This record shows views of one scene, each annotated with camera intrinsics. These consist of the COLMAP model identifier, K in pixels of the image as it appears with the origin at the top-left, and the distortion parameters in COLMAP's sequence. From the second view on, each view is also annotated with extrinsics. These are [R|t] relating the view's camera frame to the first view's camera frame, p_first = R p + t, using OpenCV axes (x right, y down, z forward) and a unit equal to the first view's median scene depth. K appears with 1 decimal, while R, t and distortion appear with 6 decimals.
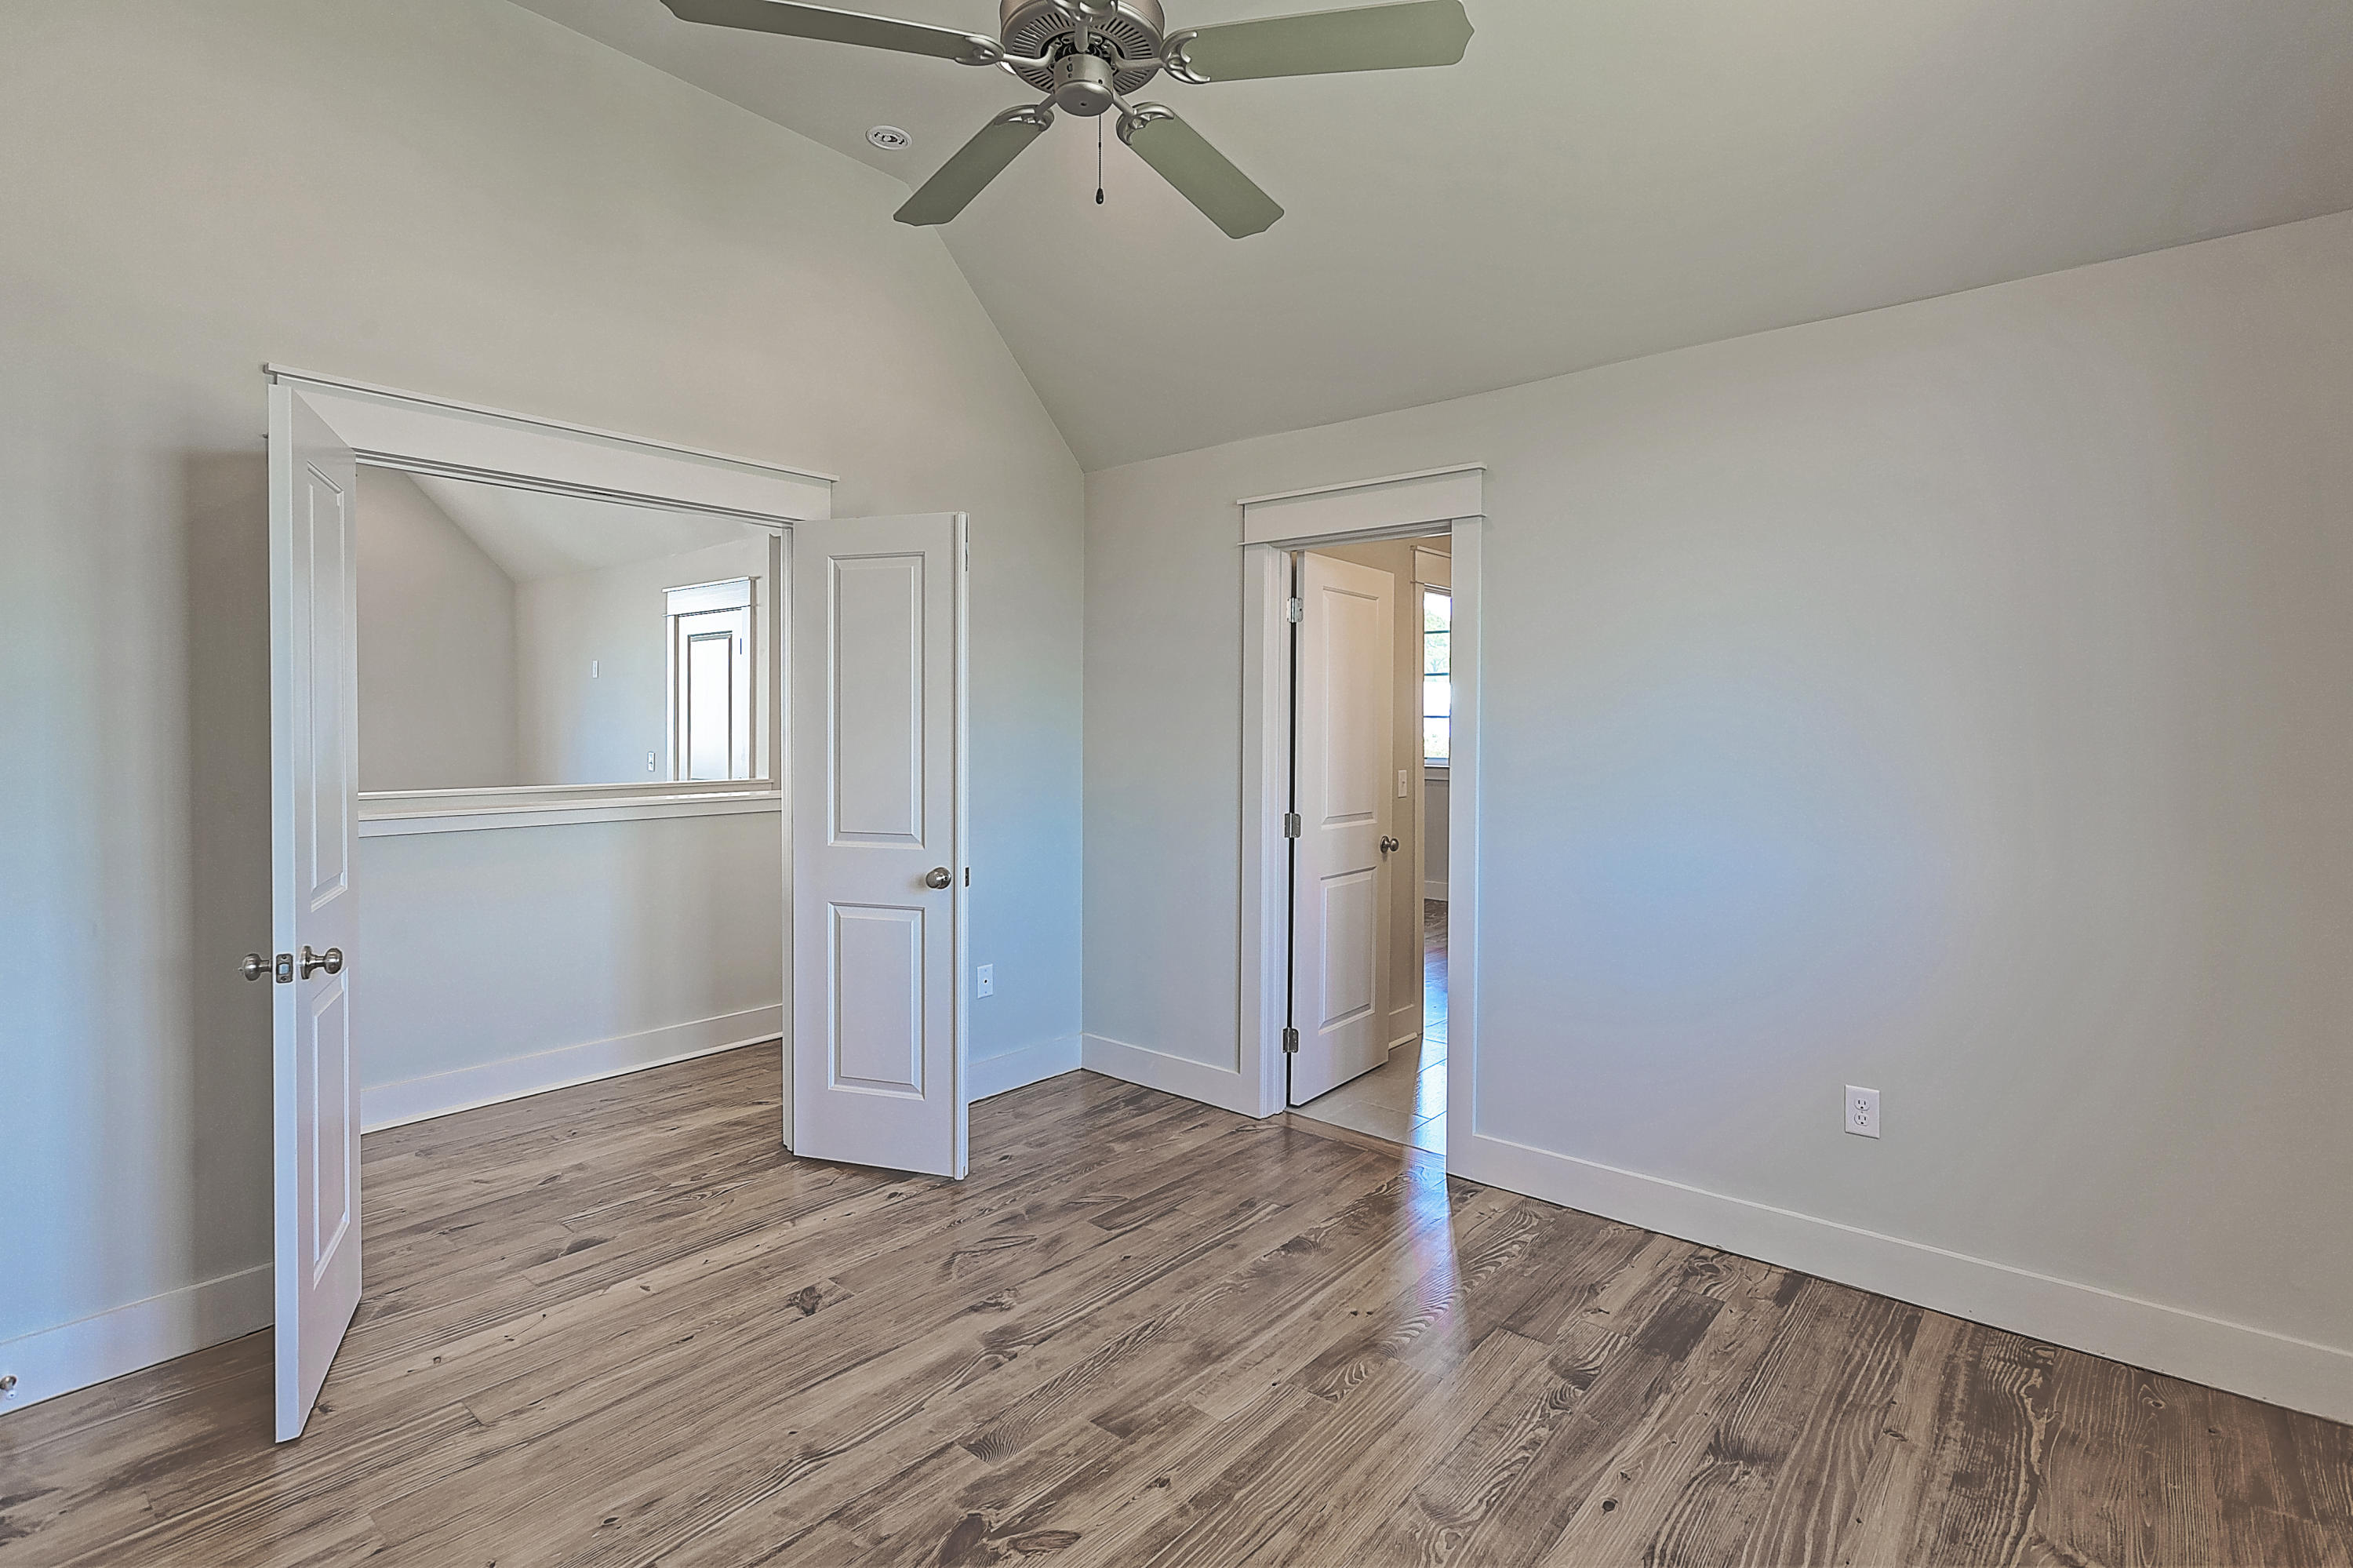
lens RADIAL K [[1070.6, 0, 1164.6], [0, 1070.6, 766.6], [0, 0, 1]] dist [0.001144, -0.001619]
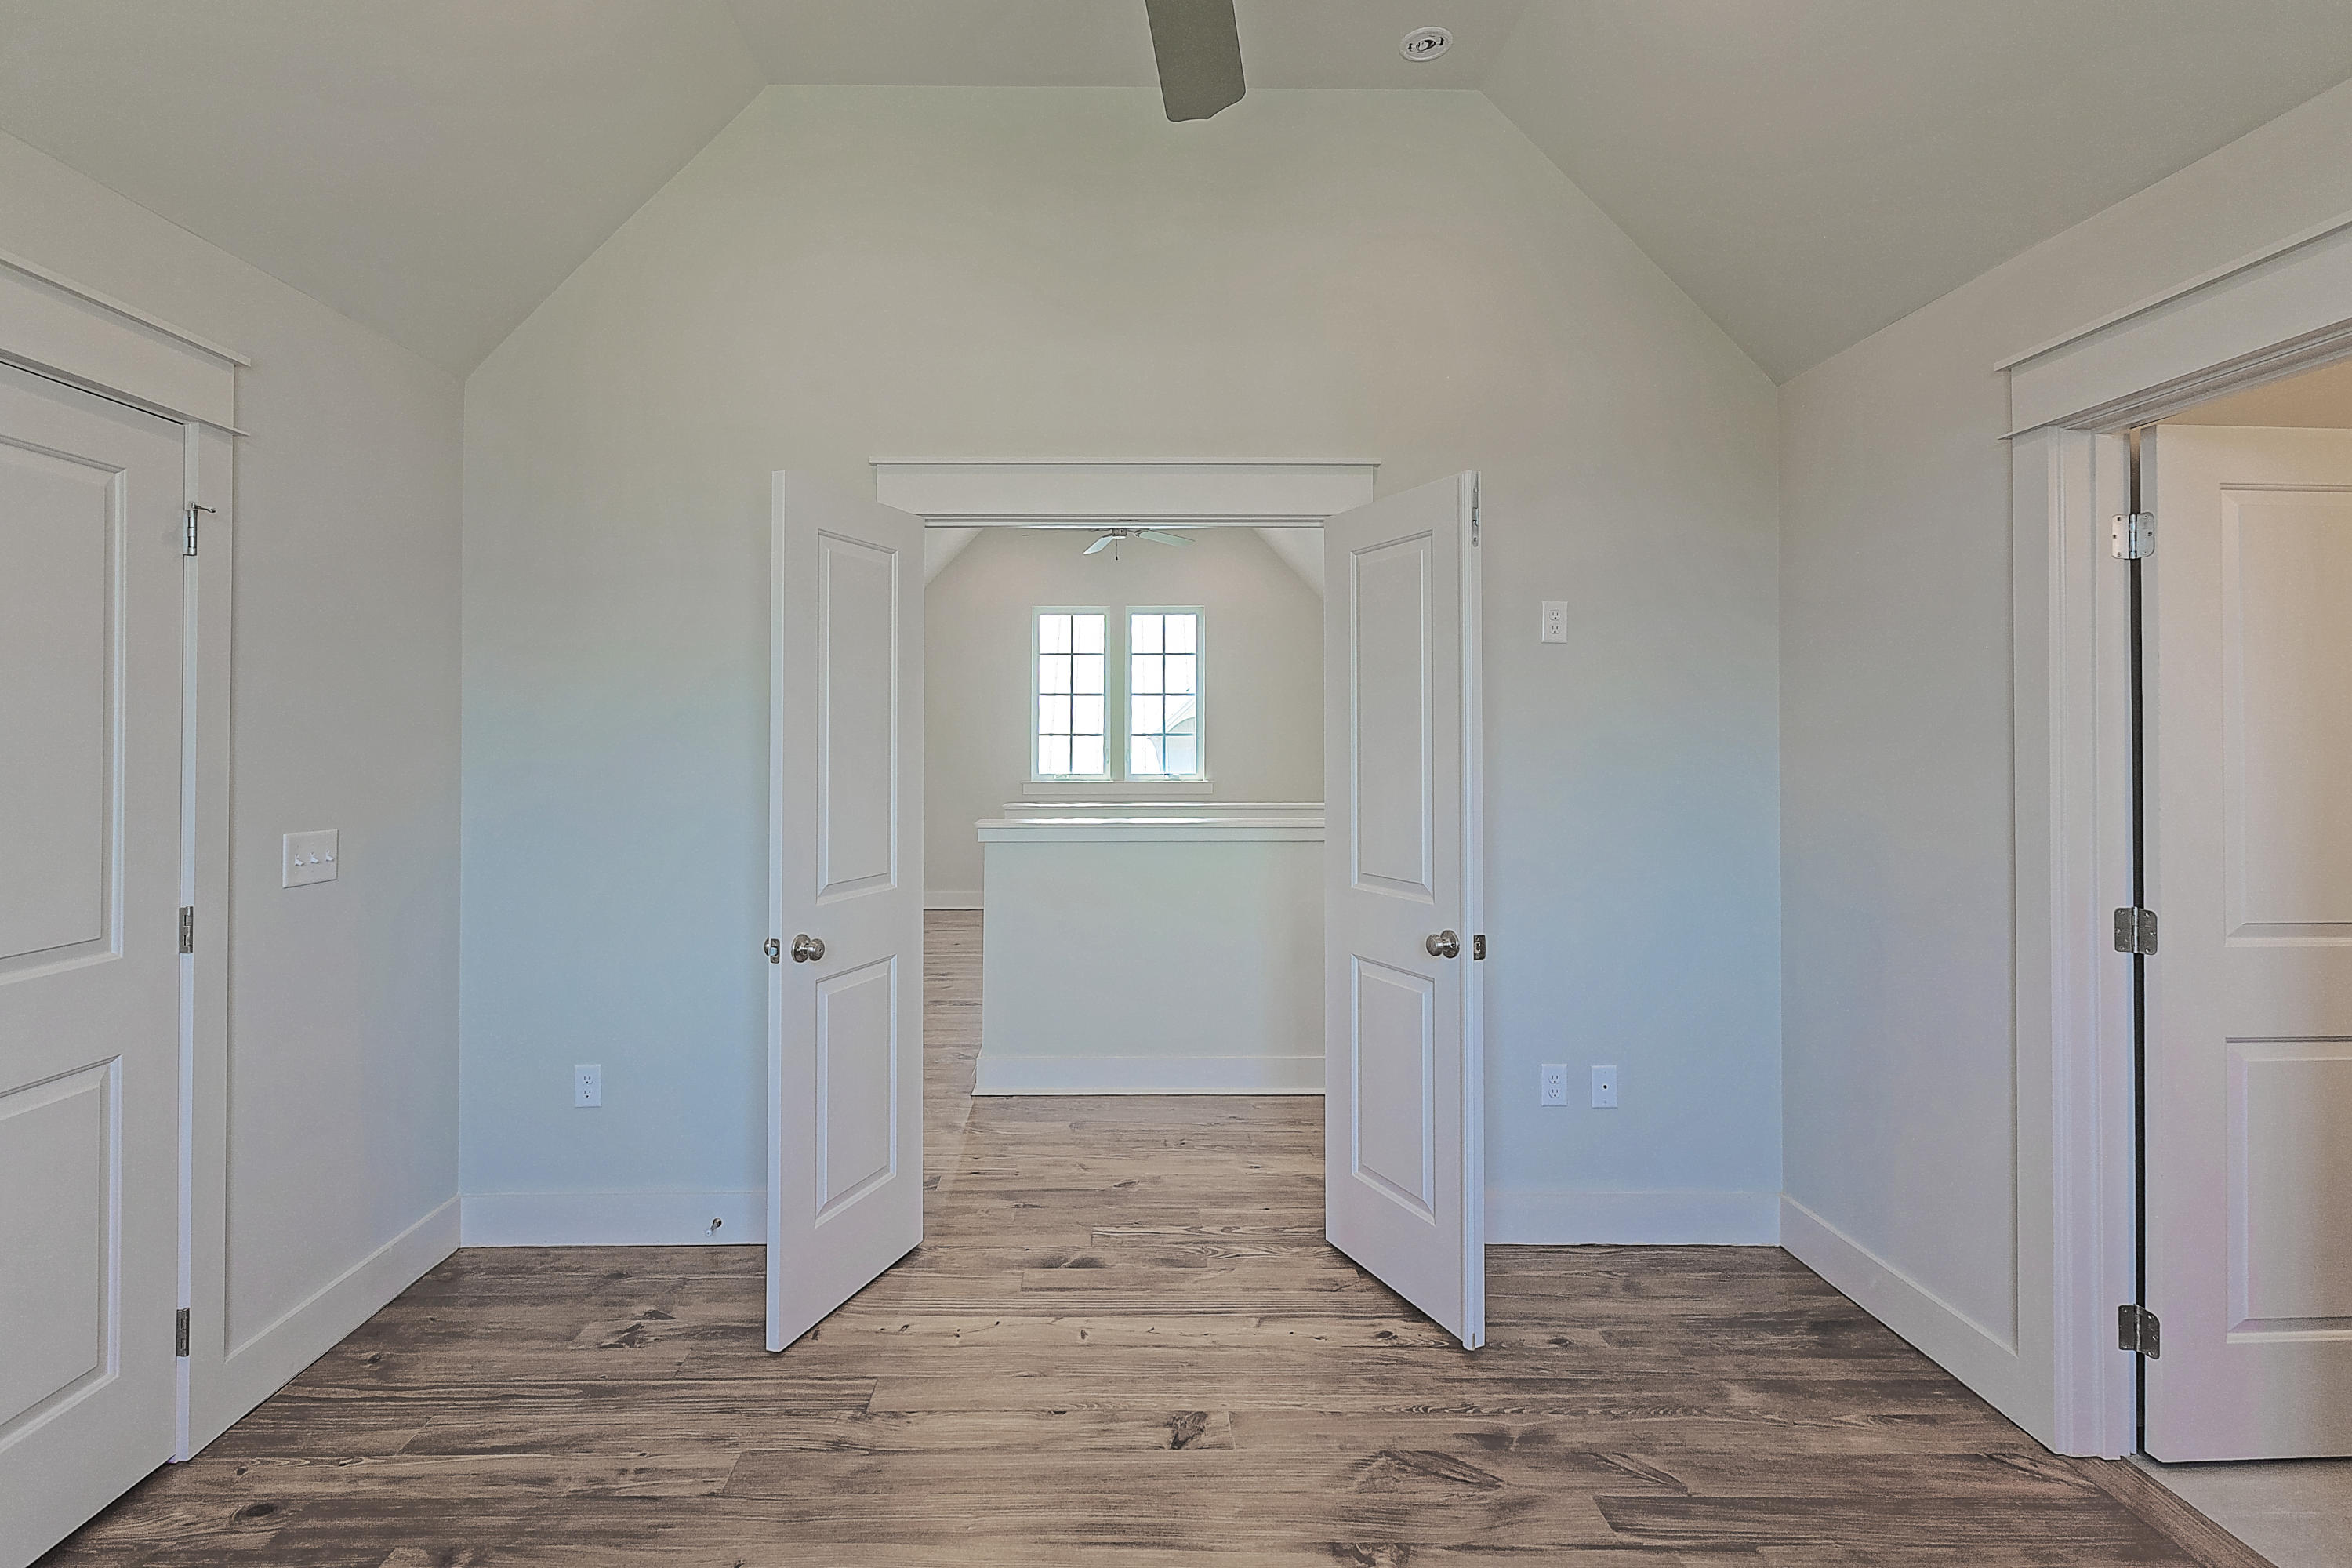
lens RADIAL K [[1070.1, 0, 1143.8], [0, 1070.1, 739.3], [0, 0, 1]] dist [0.001144, -0.001619]
pose [[0.670730, -0.006177, -0.741676, 0.214060], [-0.026547, 0.999125, -0.032329, -0.012793], [0.741226, 0.041373, 0.669979, 0.303293]]
